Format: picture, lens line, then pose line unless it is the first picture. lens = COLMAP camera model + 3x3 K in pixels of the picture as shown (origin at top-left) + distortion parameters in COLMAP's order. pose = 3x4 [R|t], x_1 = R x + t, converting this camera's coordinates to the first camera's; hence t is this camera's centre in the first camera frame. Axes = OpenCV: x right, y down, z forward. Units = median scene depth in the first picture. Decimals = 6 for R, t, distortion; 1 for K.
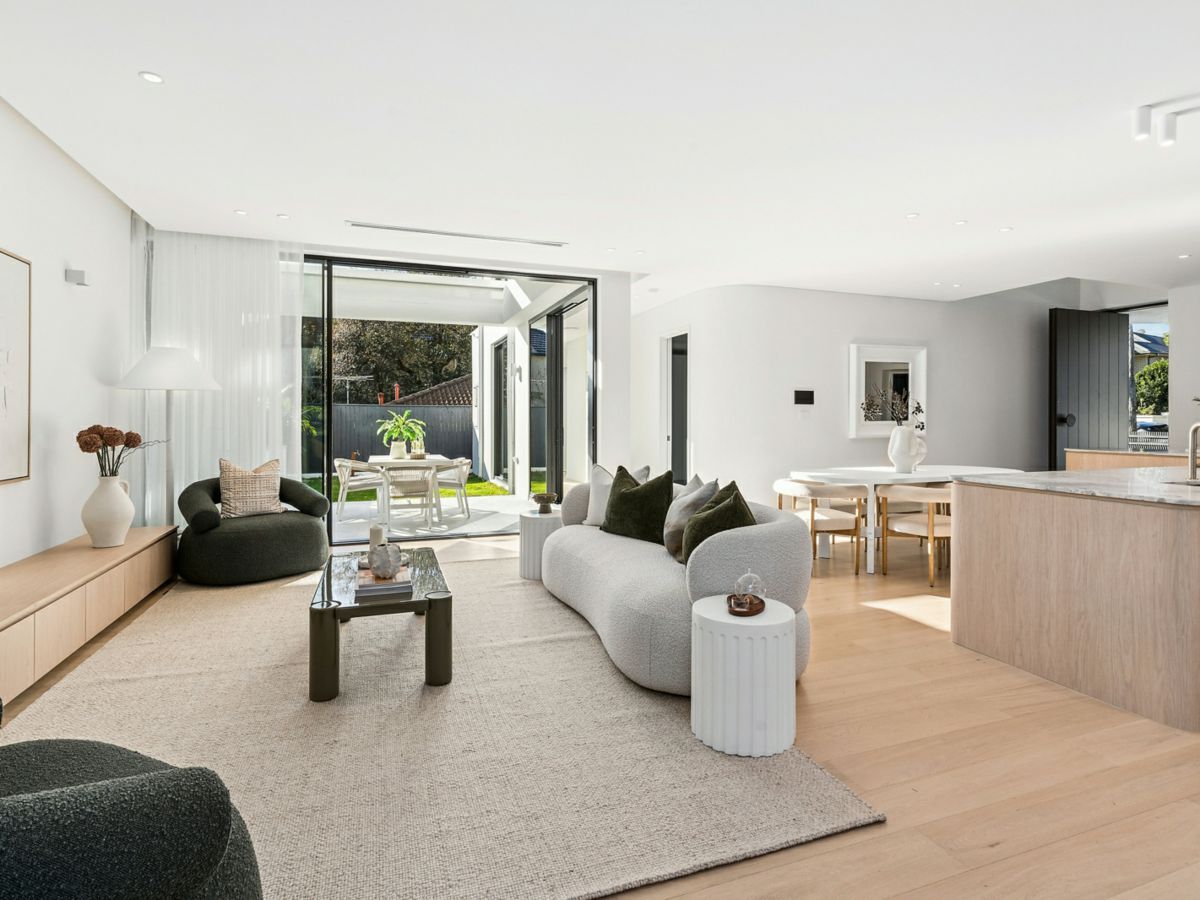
lens RADIAL K [[626.1, 0, 605.5], [0, 626.1, 435.2], [0, 0, 1]] dist [-0.006707, -0.000502]
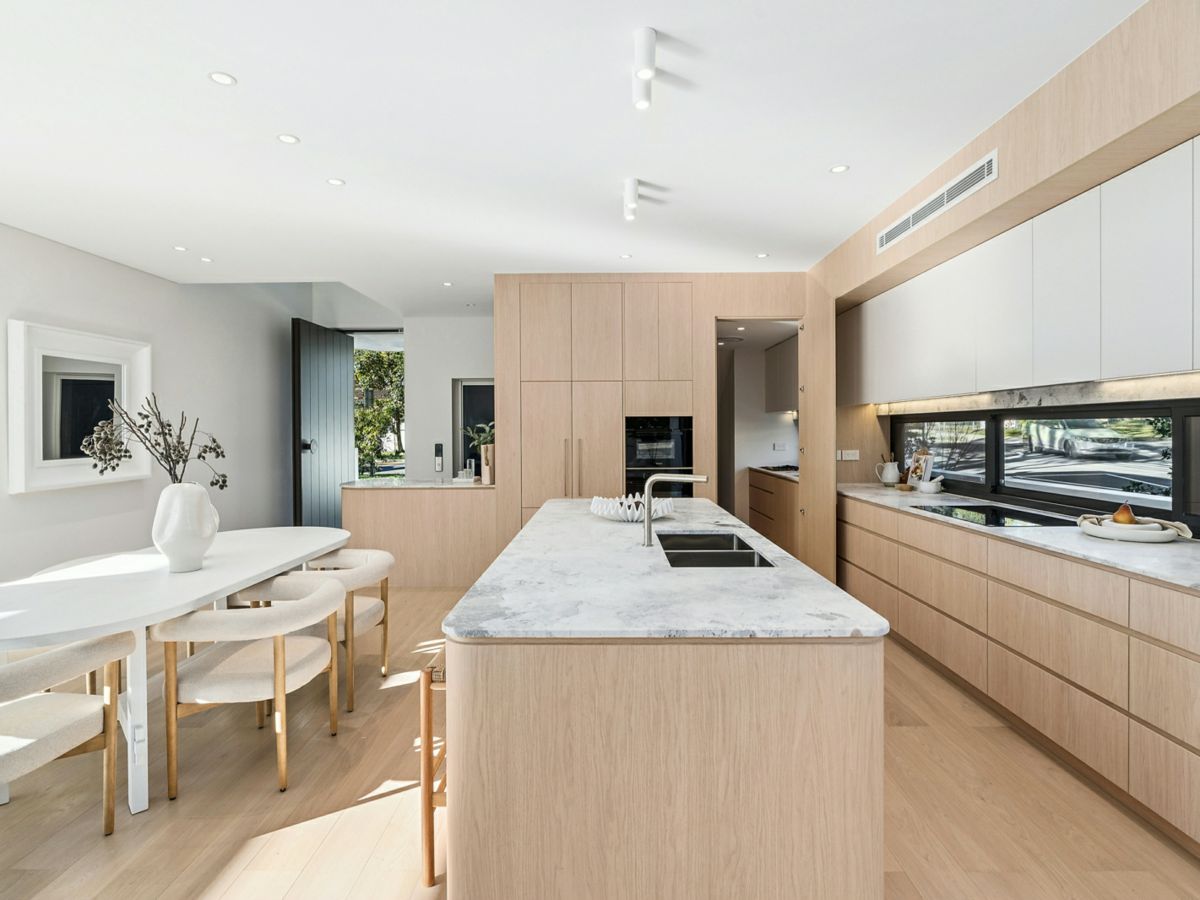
lens RADIAL K [[626.1, 0, 605.5], [0, 626.1, 435.2], [0, 0, 1]] dist [-0.006707, -0.000502]
pose [[0.365239, -0.006666, 0.930890, 0.132373], [0.026990, 0.999630, -0.003431, -0.050380], [-0.930522, 0.026378, 0.365284, 0.546399]]
